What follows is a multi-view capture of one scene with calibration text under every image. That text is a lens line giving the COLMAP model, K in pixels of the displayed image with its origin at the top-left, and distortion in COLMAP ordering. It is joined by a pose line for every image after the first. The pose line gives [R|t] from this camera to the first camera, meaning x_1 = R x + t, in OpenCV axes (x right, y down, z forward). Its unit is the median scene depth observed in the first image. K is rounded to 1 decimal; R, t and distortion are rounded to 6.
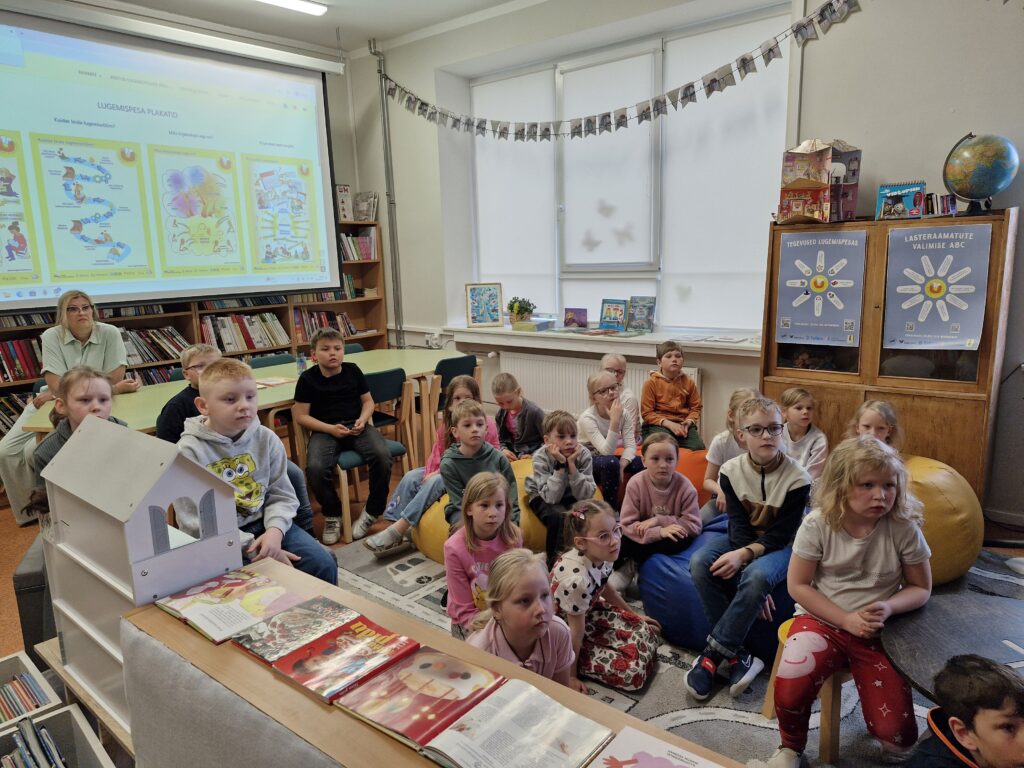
lens RADIAL K [[706.5, 0, 518.3], [0, 706.5, 388.0], [0, 0, 1]] dist [0.075232, -0.081840]
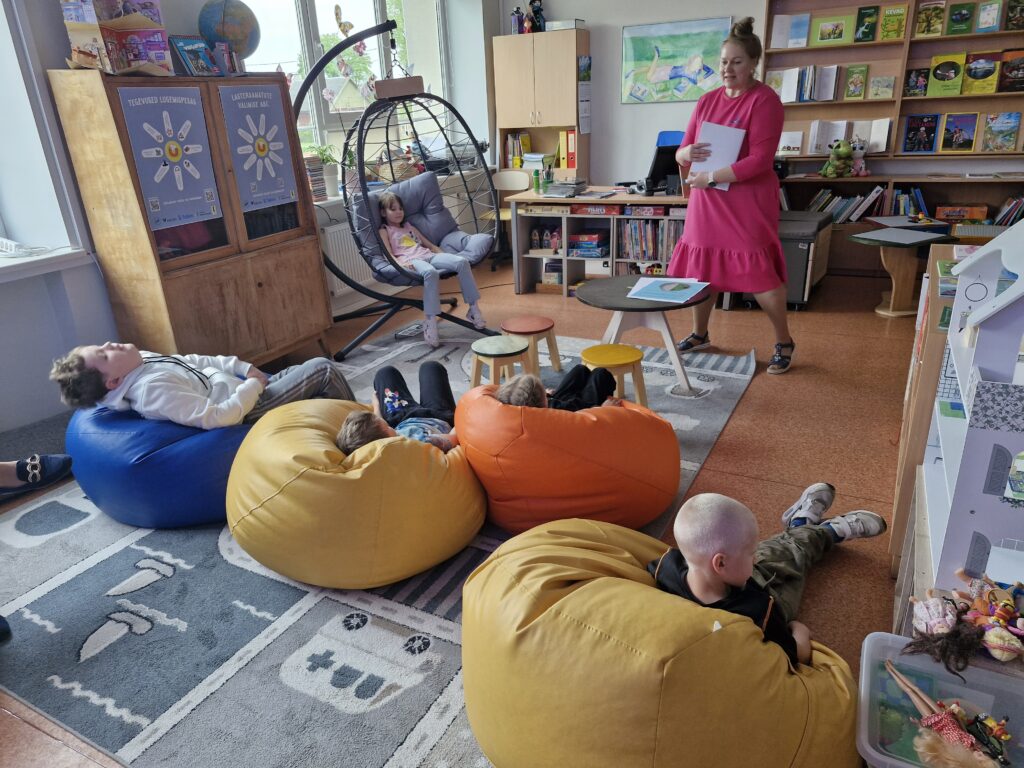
lens RADIAL K [[706.5, 0, 509.5], [0, 706.5, 390.1], [0, 0, 1]] dist [0.075232, -0.081840]
pose [[-0.211508, -0.342701, 0.915325, -0.561021], [0.228756, 0.893143, 0.387255, -0.132993], [-0.950229, 0.291293, -0.110512, 0.806199]]
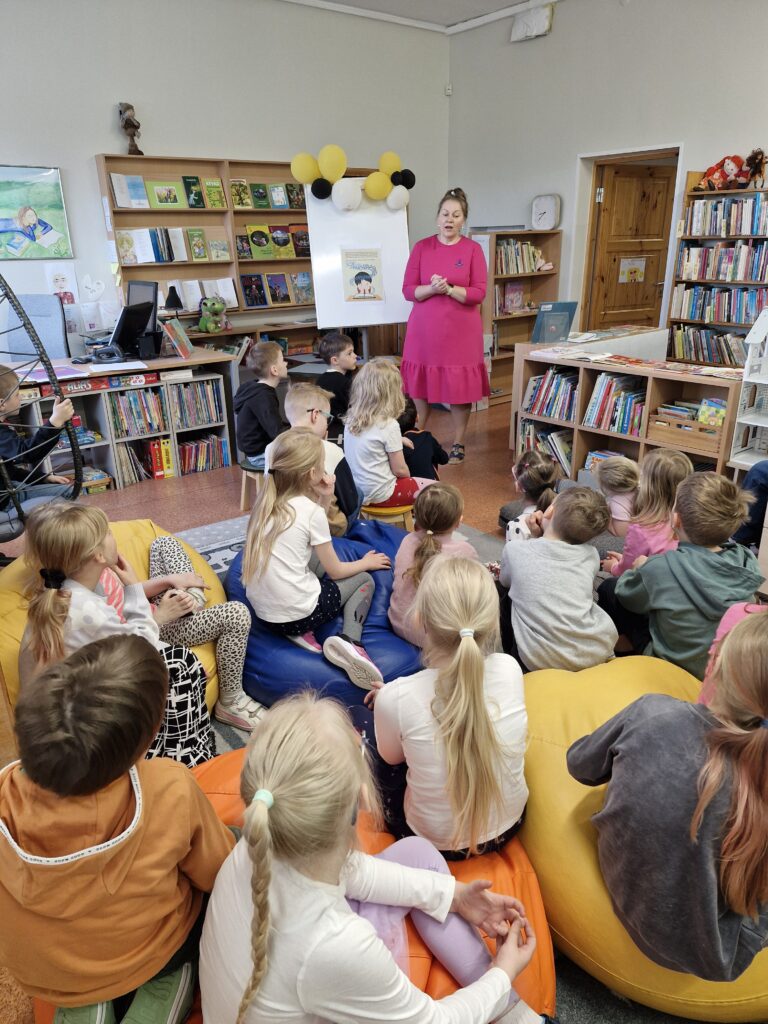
lens RADIAL K [[706.5, 0, 390.0], [0, 706.5, 507.6], [0, 0, 1]] dist [0.075232, -0.081840]
pose [[-0.978904, -0.037949, 0.200763, 0.076253], [0.072121, 0.855170, 0.513306, -0.247857], [-0.191167, 0.516956, -0.834393, 1.321430]]
